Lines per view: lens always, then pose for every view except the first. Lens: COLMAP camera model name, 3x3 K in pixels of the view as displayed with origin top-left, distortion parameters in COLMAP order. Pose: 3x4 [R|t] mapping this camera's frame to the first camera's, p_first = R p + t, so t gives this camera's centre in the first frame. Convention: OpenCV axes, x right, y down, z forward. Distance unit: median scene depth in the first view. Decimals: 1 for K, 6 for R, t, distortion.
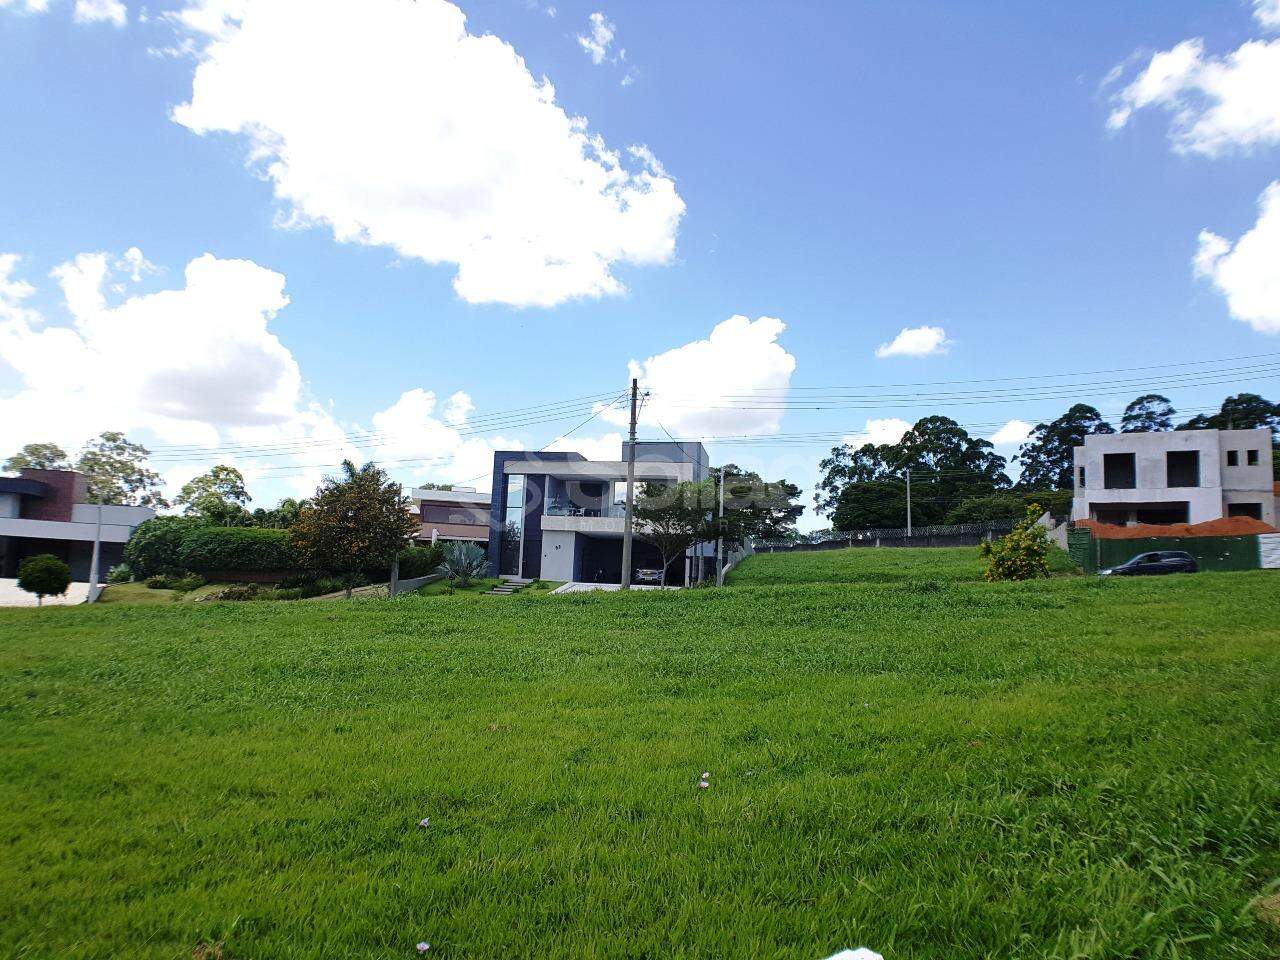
lens RADIAL K [[877.9, 0, 624.4], [0, 877.9, 491.2], [0, 0, 1]] dist [-0.052194, -0.026196]
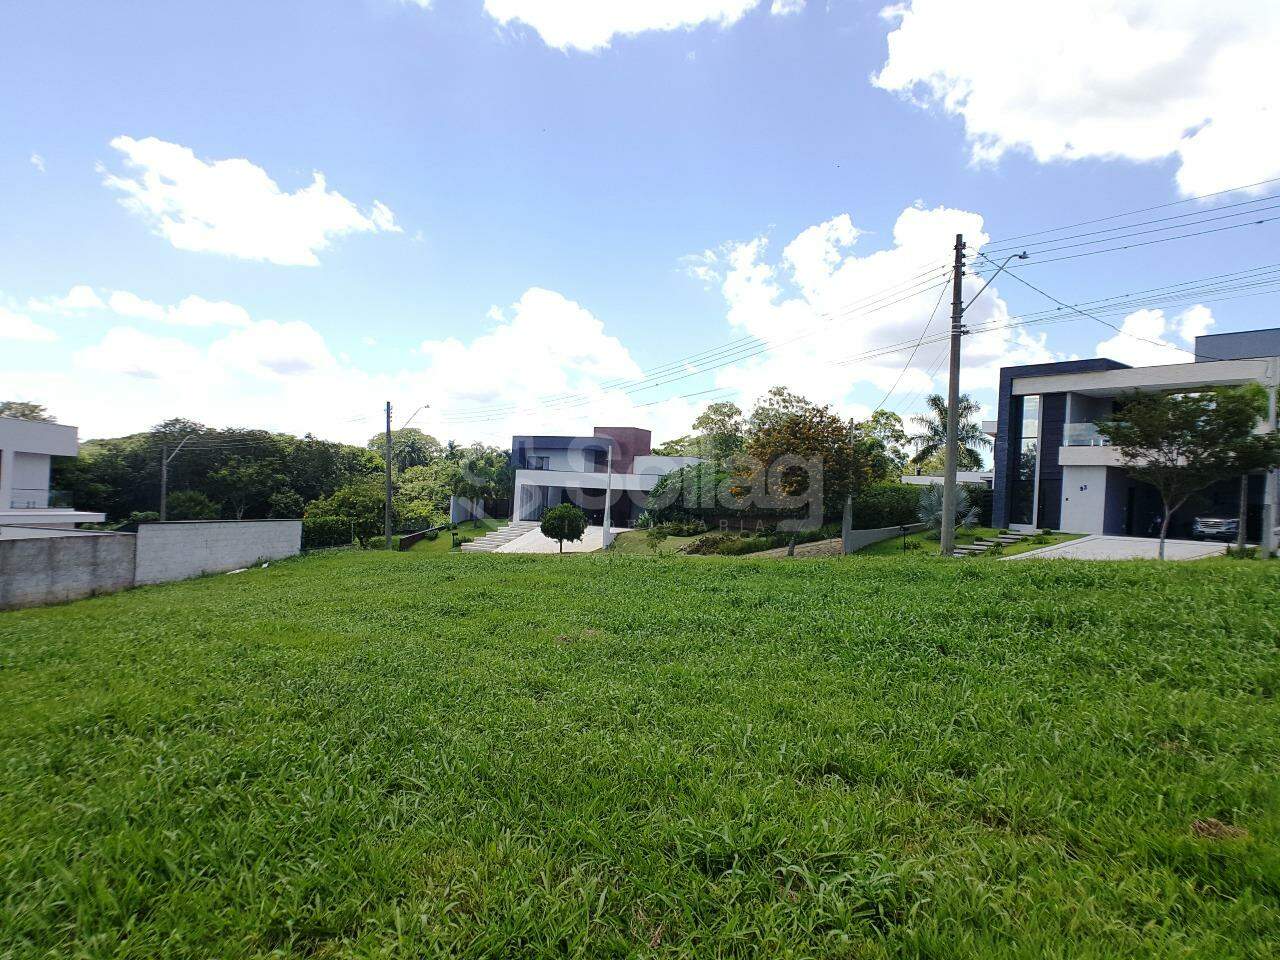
lens RADIAL K [[877.9, 0, 637.4], [0, 877.9, 462.3], [0, 0, 1]] dist [-0.052194, -0.026196]
pose [[0.709103, -0.035360, -0.704217, 0.179633], [0.060102, 0.998138, 0.010401, 0.012185], [0.702538, -0.049700, 0.709908, 0.221471]]
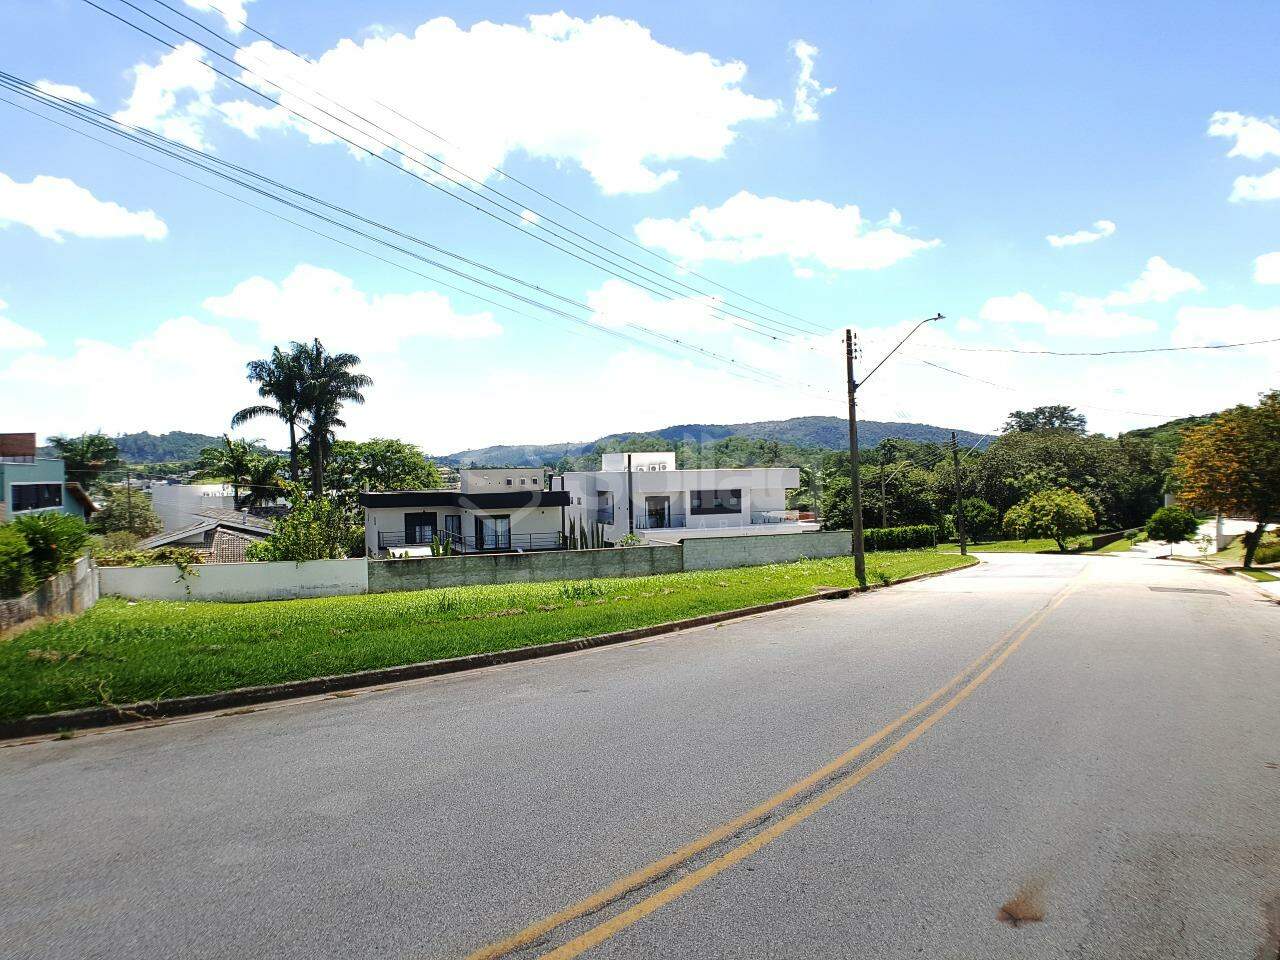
lens RADIAL K [[877.9, 0, 602.8], [0, 877.9, 491.6], [0, 0, 1]] dist [-0.052194, -0.026196]
pose [[-0.374154, -0.009252, -0.927320, 0.535352], [0.119876, 0.991078, -0.058256, 0.029430], [0.919586, -0.132960, -0.369707, 0.649862]]
